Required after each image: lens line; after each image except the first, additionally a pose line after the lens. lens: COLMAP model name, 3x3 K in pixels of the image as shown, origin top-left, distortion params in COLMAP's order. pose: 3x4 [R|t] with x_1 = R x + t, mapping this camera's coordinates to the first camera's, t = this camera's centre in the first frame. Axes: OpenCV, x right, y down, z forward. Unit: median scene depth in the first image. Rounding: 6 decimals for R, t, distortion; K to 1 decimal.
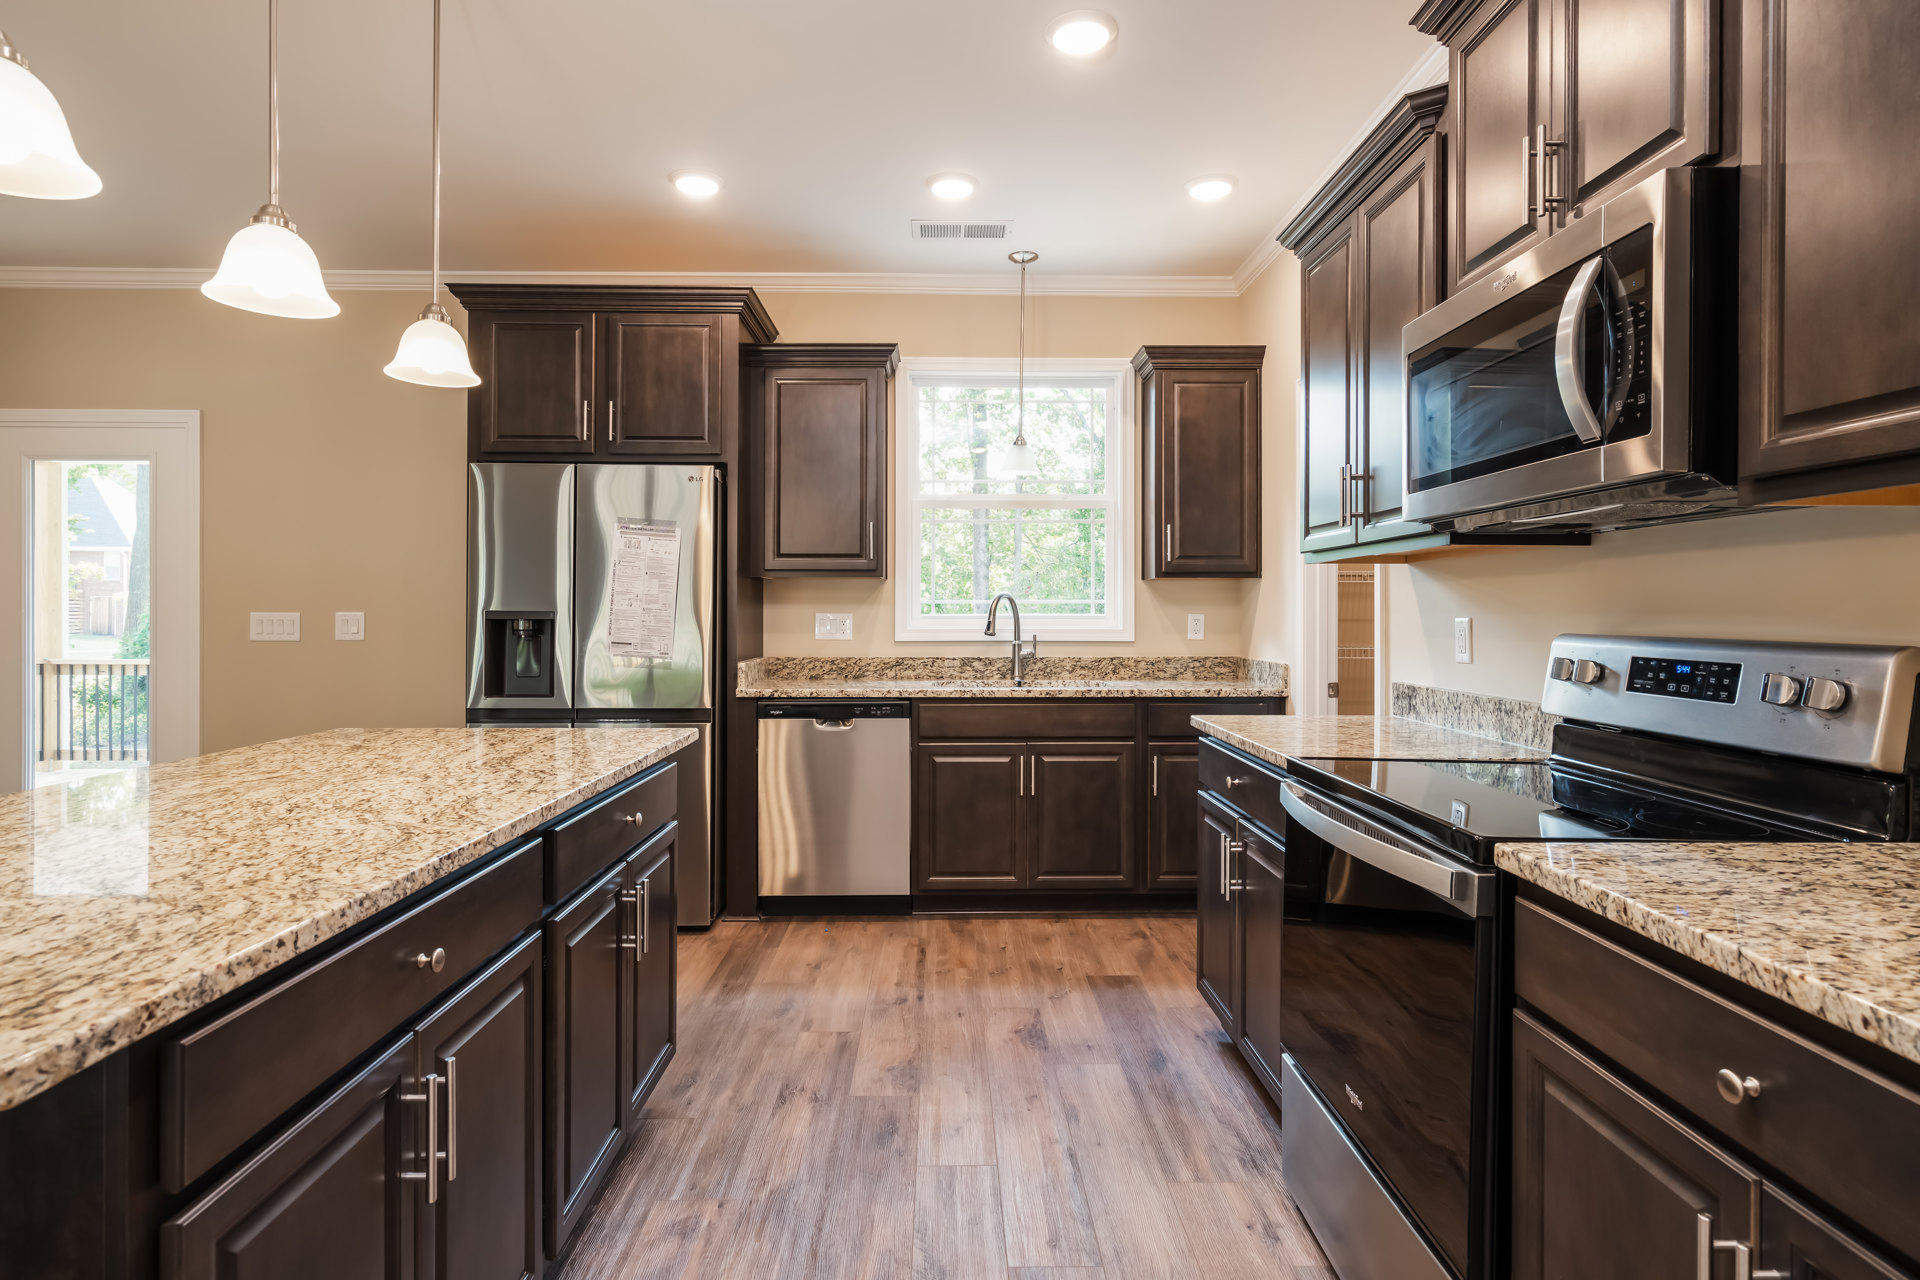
lens RADIAL K [[998.8, 0, 963.9], [0, 998.8, 610.5], [0, 0, 1]] dist [-0.003572, 0.000311]
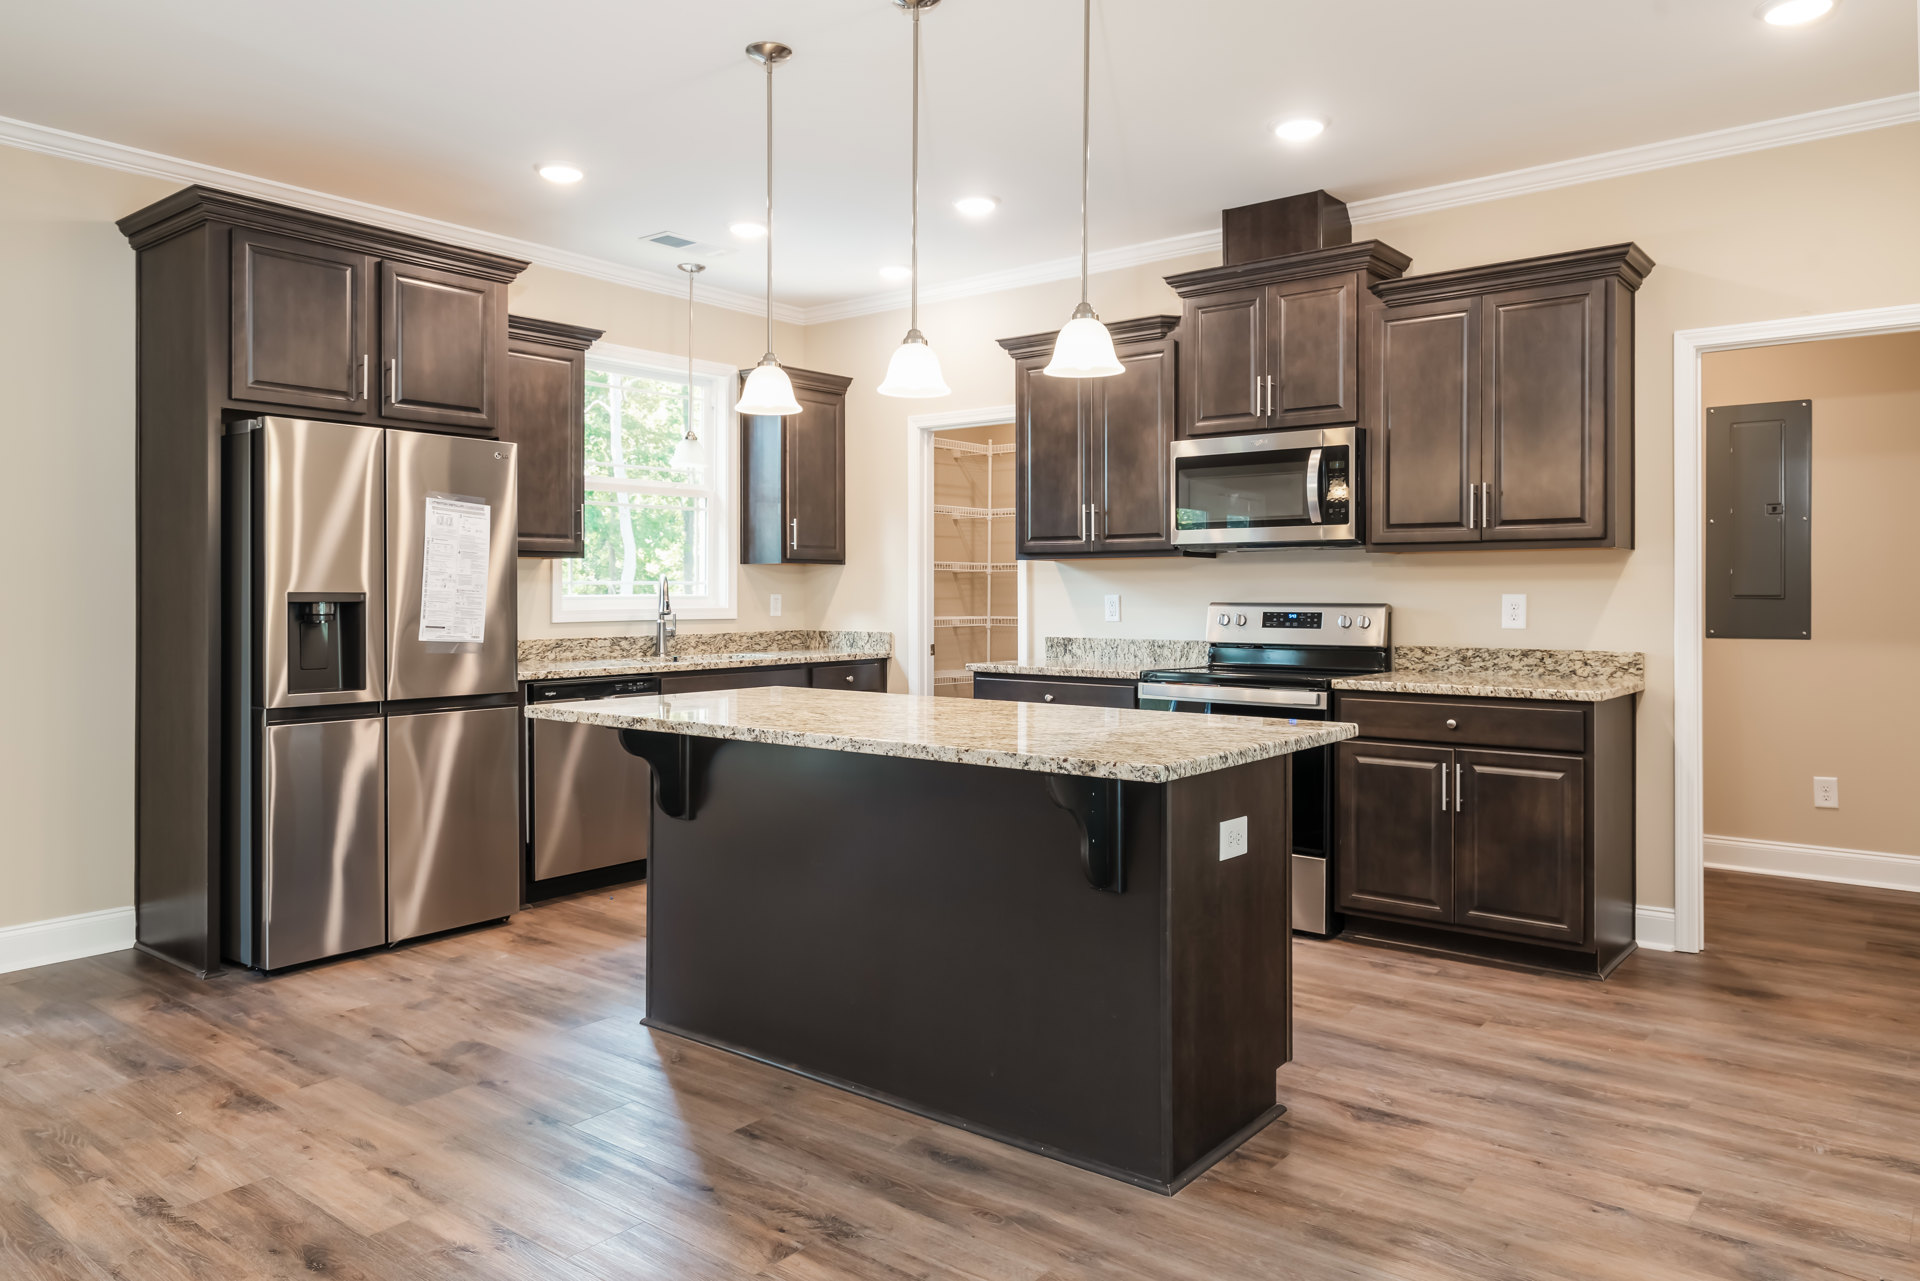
lens RADIAL K [[1273.8, 0, 971.9], [0, 1273.8, 594.9], [0, 0, 1]] dist [0.006619, -0.003558]
pose [[0.630231, -0.003111, 0.776401, -0.904449], [0.000877, 0.999994, 0.003296, -0.000599], [-0.776407, -0.001396, 0.630231, -0.127586]]
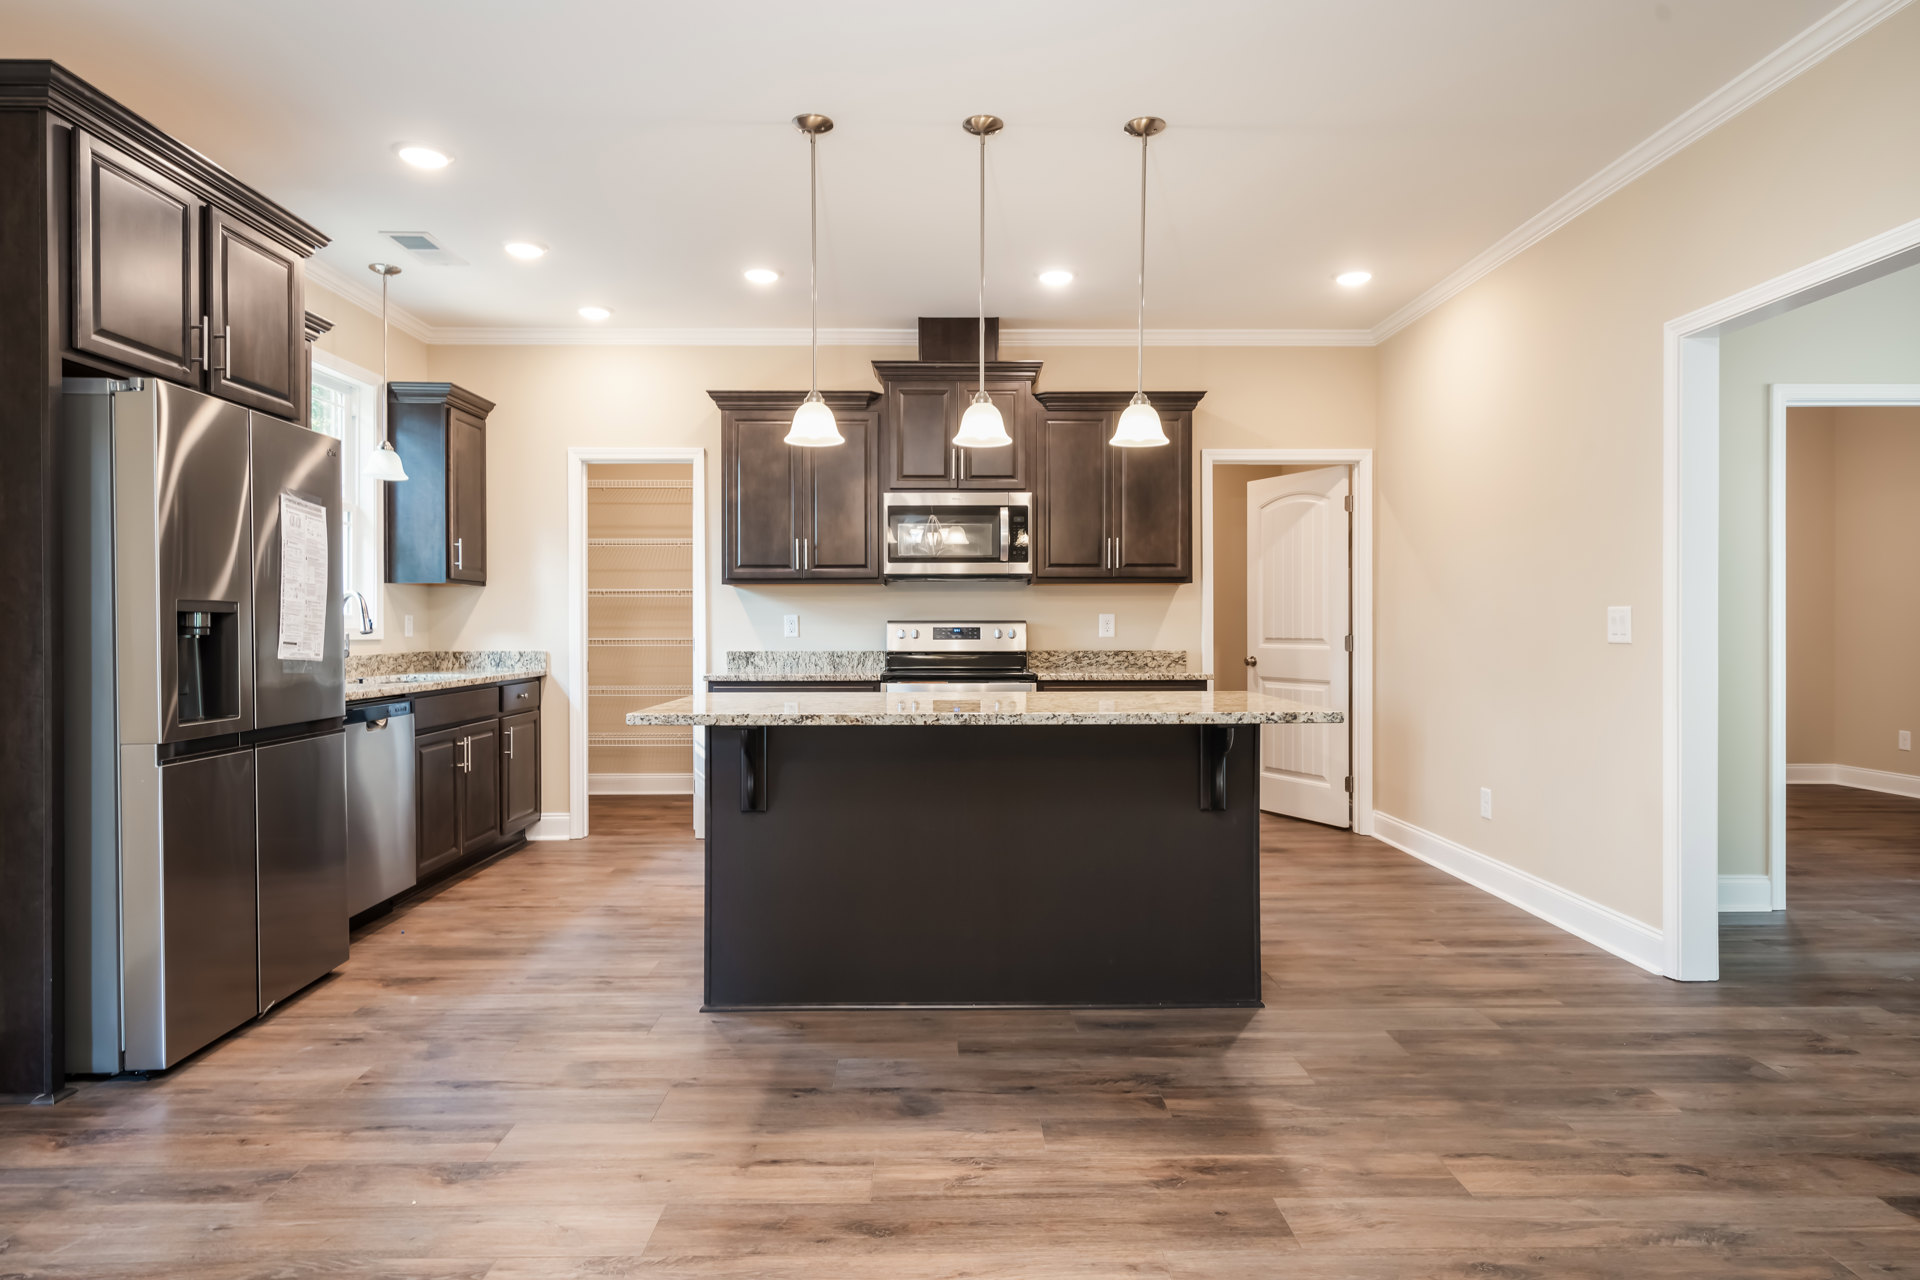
lens RADIAL K [[1072.3, 0, 954.9], [0, 1072.3, 633.1], [0, 0, 1]] dist [-0.001889, 0.003553]
pose [[0.004162, -0.008350, 0.999956, -1.150750], [0.001393, 0.999964, 0.008344, 0.017250], [-0.999990, 0.001358, 0.004174, 0.437883]]
